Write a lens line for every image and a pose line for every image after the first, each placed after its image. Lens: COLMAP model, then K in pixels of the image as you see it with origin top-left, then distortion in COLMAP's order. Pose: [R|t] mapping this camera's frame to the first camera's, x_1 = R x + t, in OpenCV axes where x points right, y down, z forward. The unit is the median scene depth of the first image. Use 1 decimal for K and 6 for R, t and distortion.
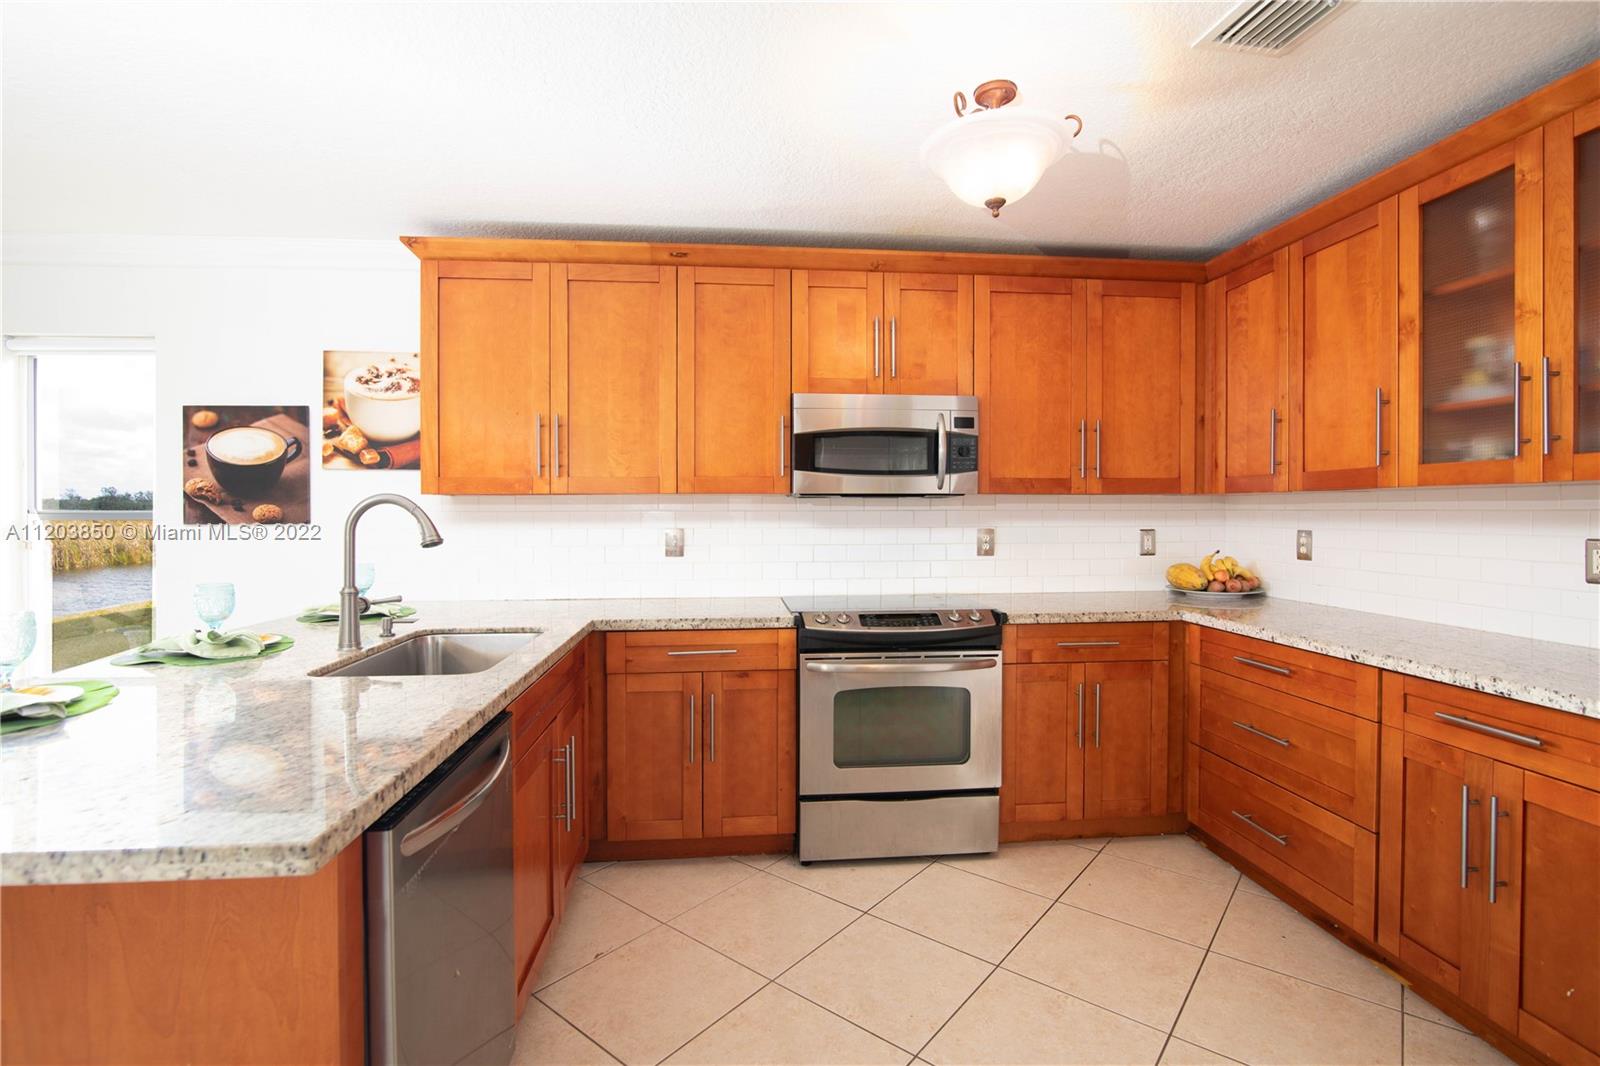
lens RADIAL K [[754.3, 0, 799.8], [0, 754.3, 504.5], [0, 0, 1]] dist [-0.018171, 0.000585]
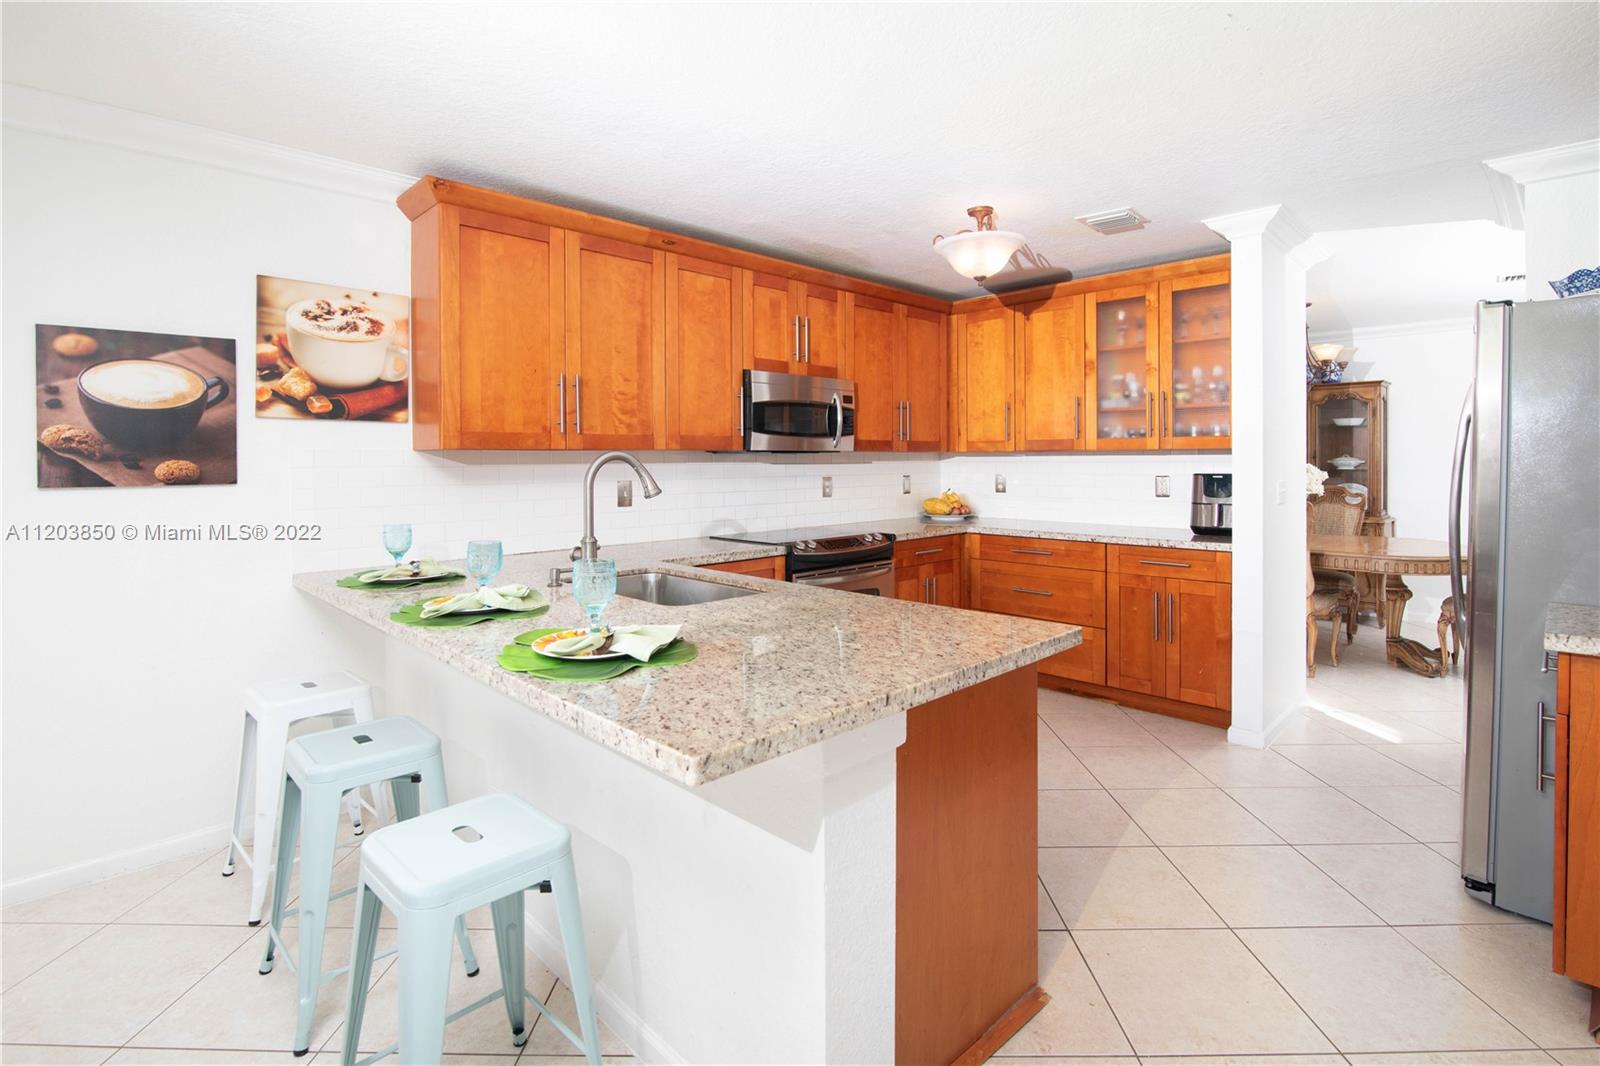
lens RADIAL K [[791.6, 0, 795.3], [0, 791.6, 450.2], [0, 0, 1]] dist [-0.015586, -0.000100]
pose [[0.772398, 0.005630, 0.635113, -0.776984], [-0.001961, 0.999977, -0.006480, -0.006723], [-0.635135, 0.003760, 0.772392, -0.054570]]
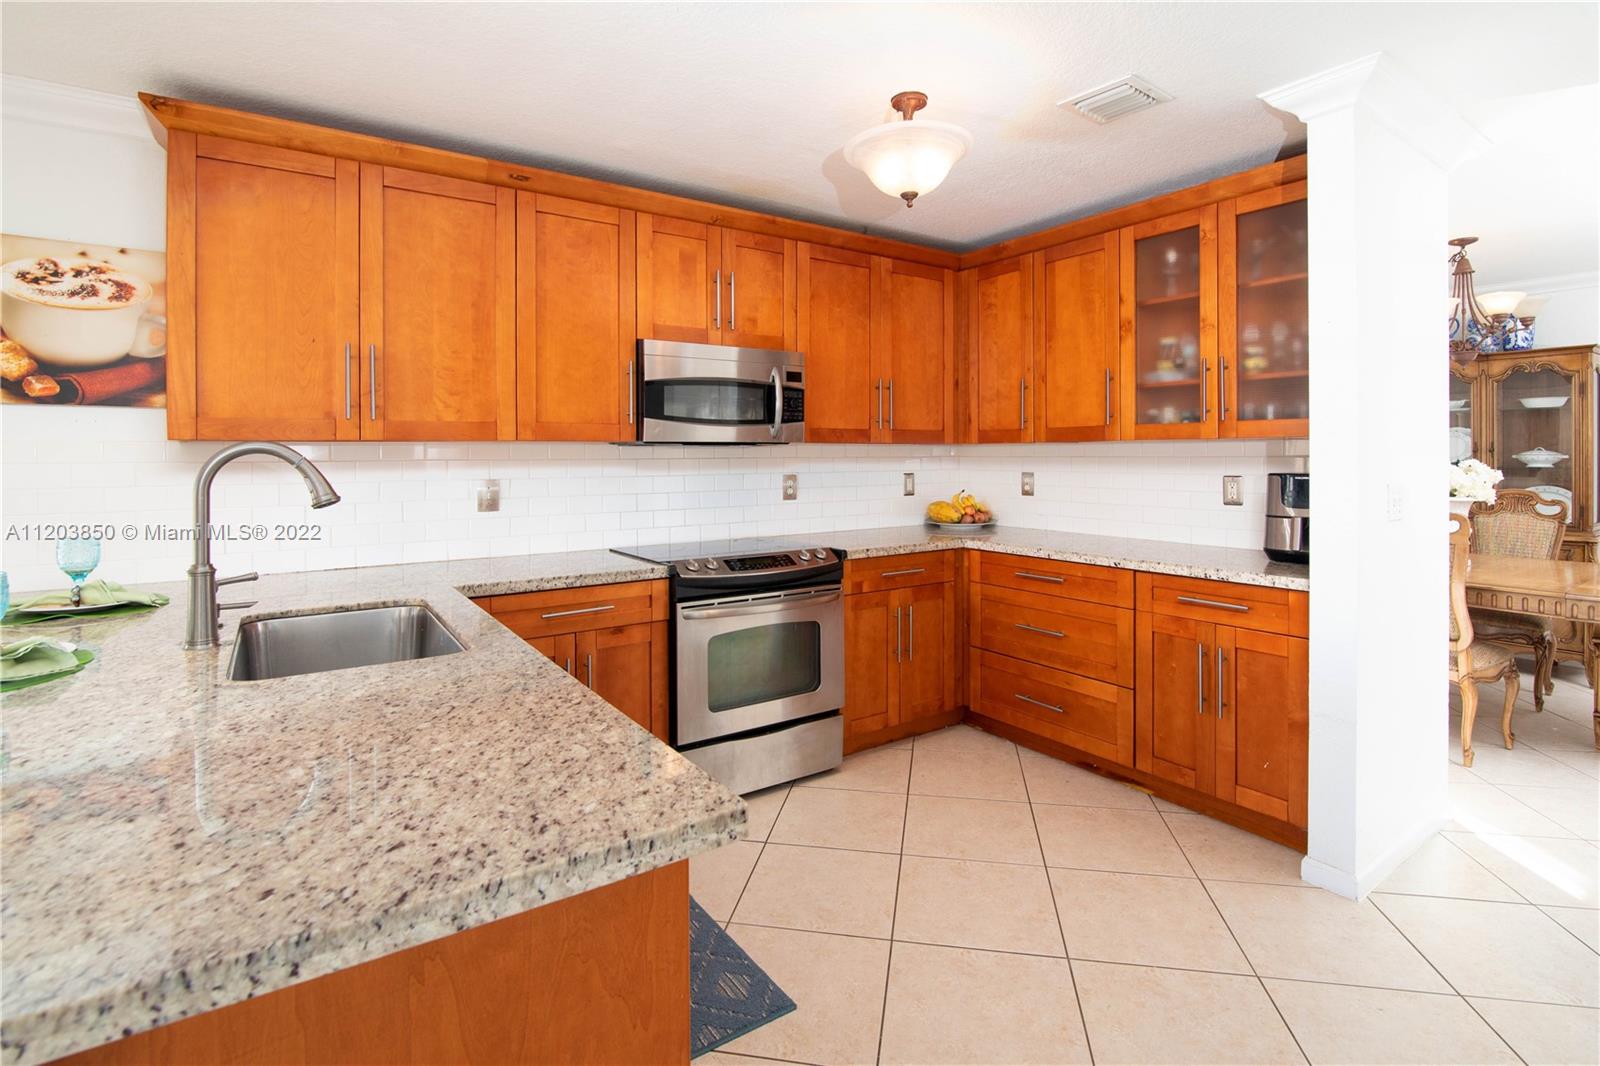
lens RADIAL K [[779.2, 0, 800.2], [0, 779.2, 444.4], [0, 0, 1]] dist [-0.017144, 0.000200]
pose [[0.873960, 0.003744, 0.485983, -0.319149], [-0.000563, 0.999977, -0.006690, -0.004472], [-0.485997, 0.005573, 0.873943, 0.020011]]
